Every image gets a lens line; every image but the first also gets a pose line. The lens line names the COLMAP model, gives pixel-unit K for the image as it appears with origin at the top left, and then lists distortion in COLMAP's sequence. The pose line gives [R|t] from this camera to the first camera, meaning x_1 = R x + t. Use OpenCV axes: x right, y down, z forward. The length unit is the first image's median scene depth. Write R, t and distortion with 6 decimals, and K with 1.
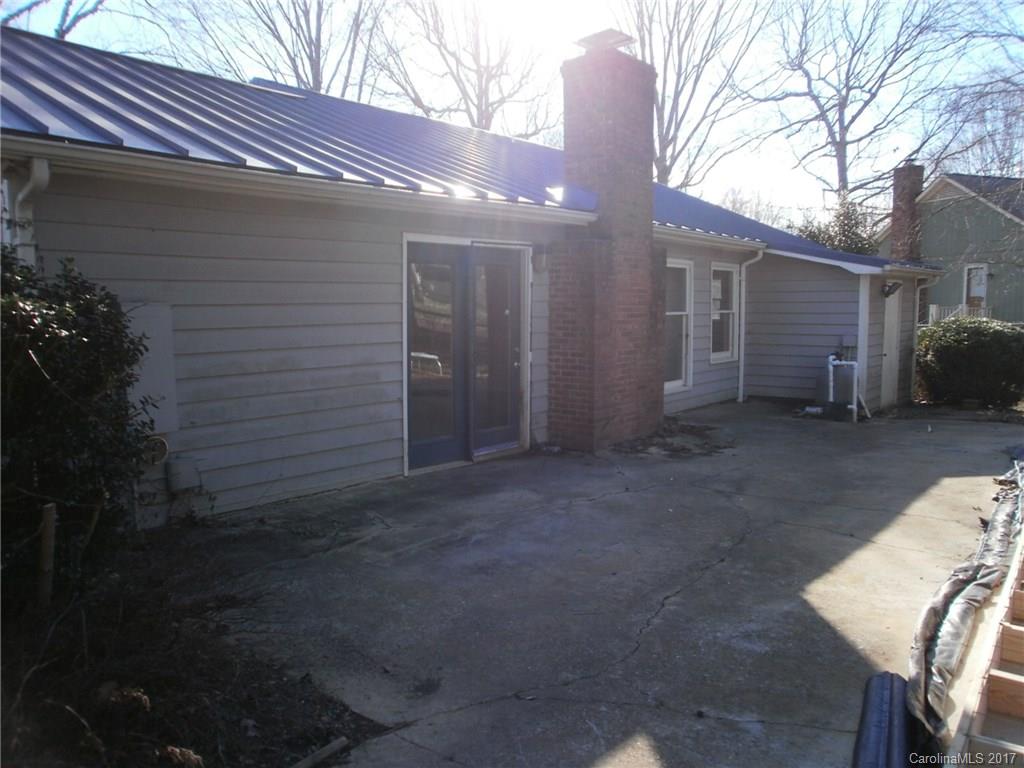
lens RADIAL K [[766.6, 0, 512.0], [0, 766.6, 384.0], [0, 0, 1]] dist [-0.003351, 0.005992]
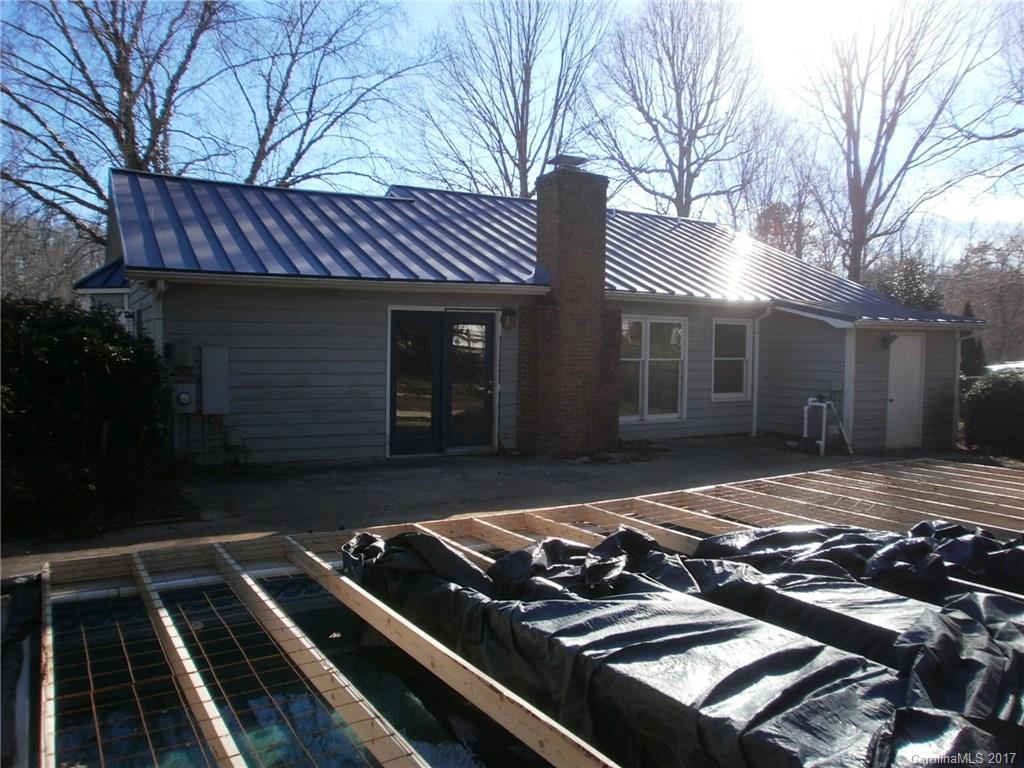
lens RADIAL K [[766.6, 0, 512.0], [0, 766.6, 384.0], [0, 0, 1]] dist [-0.003351, 0.005992]
pose [[0.941483, 0.029164, -0.335797, 0.504318], [-0.048092, 0.997680, -0.048187, 0.025986], [0.333612, 0.061517, 0.940701, -0.326847]]
